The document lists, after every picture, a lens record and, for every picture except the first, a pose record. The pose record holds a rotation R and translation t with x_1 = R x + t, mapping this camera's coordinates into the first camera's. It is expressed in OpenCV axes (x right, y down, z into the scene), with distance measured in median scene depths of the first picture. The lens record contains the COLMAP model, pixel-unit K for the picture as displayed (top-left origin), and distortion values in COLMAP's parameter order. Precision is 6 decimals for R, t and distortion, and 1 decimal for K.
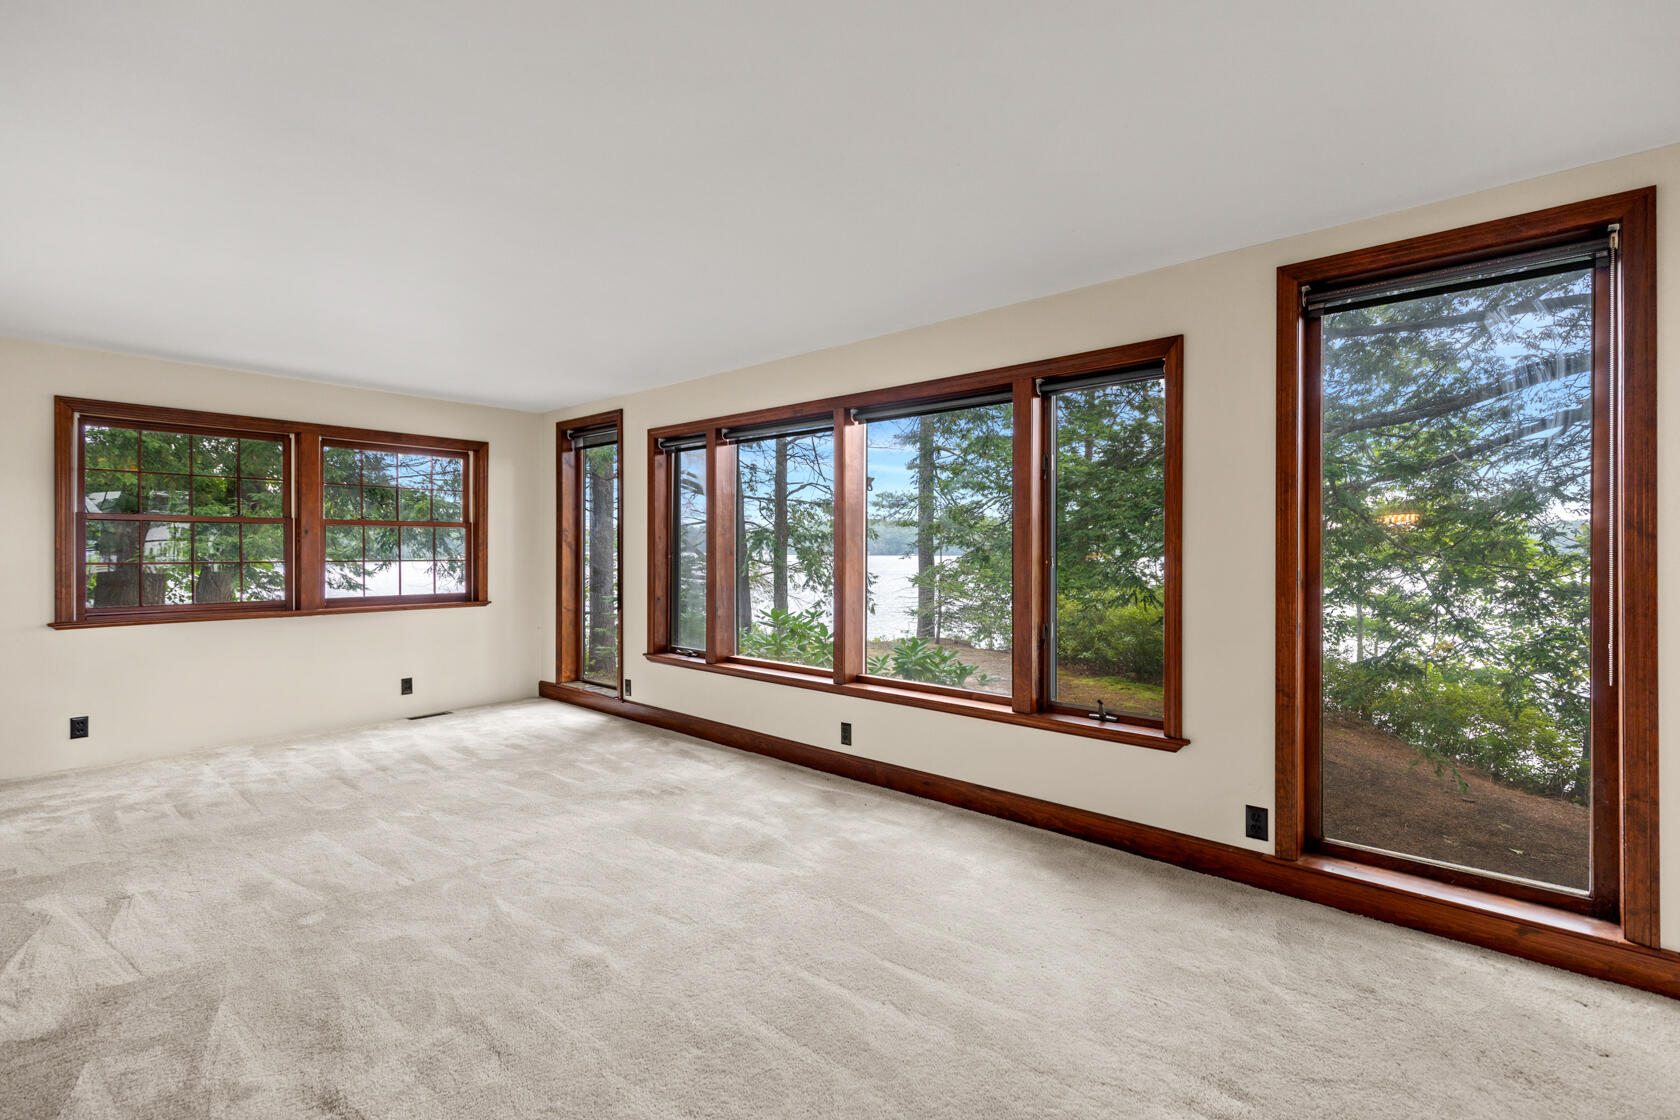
lens RADIAL K [[810.6, 0, 787.6], [0, 810.6, 547.5], [0, 0, 1]] dist [0.016941, -0.000194]
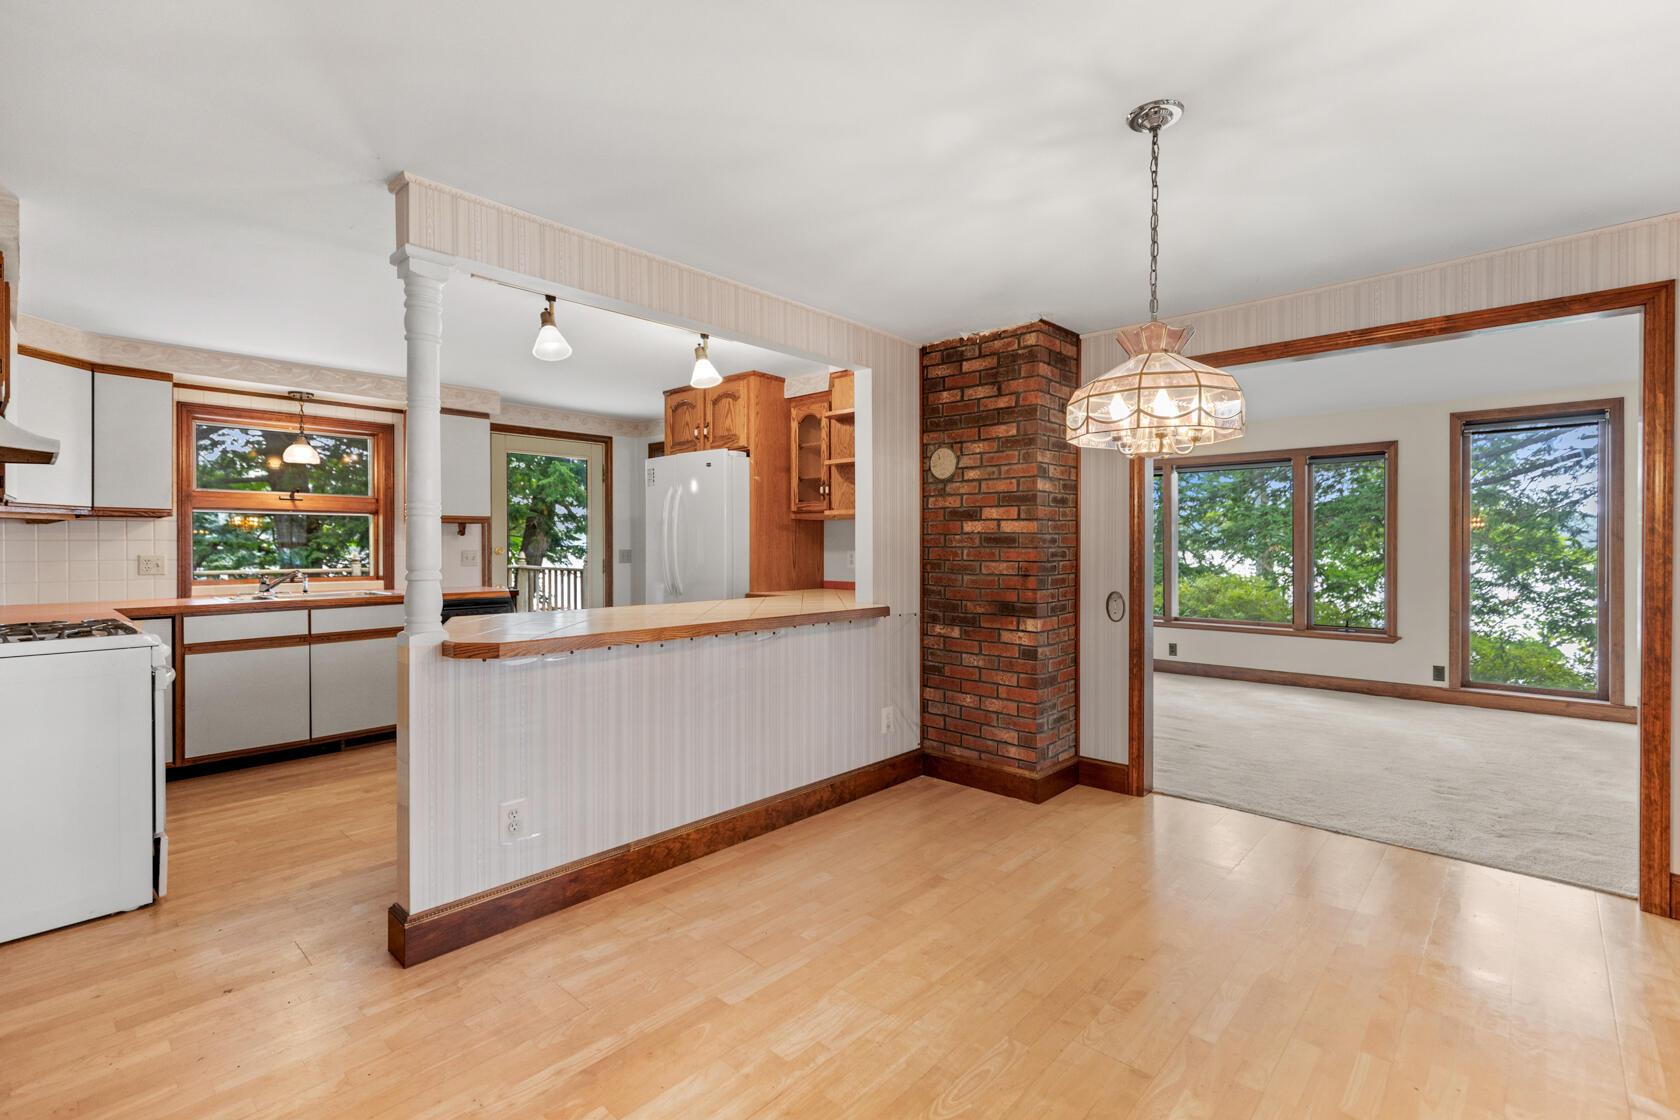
lens RADIAL K [[810.6, 0, 787.6], [0, 810.6, 547.5], [0, 0, 1]] dist [0.016941, -0.000194]
pose [[0.999882, -0.003731, -0.014878, -1.024987], [0.003804, 0.999981, 0.004914, -0.007638], [0.014859, -0.004970, 0.999877, -1.089895]]
